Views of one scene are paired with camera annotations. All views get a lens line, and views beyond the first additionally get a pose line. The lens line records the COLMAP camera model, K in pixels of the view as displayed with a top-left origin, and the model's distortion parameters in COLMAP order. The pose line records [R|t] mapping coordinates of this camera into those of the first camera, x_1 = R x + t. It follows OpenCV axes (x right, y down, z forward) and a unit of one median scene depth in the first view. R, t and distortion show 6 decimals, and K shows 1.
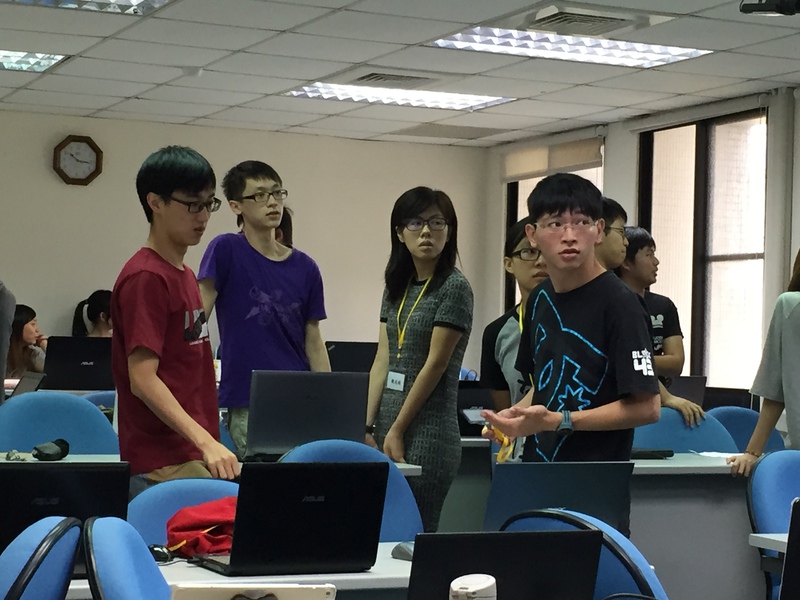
lens RADIAL K [[1716.8, 0, 400.0], [0, 1716.8, 300.0], [0, 0, 1]] dist [-0.025795, 0.185649]
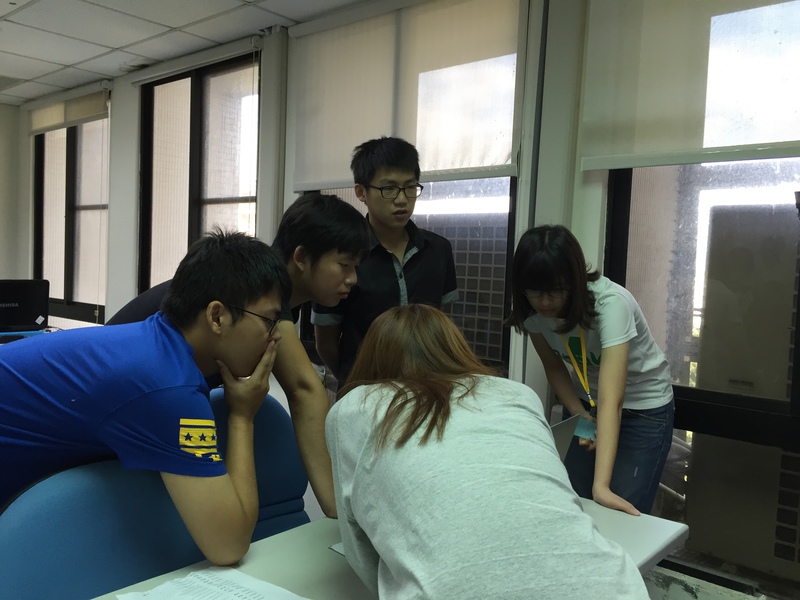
lens RADIAL K [[674.4, 0, 400.0], [0, 674.4, 300.0], [0, 0, 1]] dist [0.046670, -0.016590]
pose [[0.905515, -0.016878, 0.423979, 0.109631], [-0.023338, 0.995715, 0.089482, -0.003228], [-0.423672, -0.090922, 0.901241, 0.556526]]
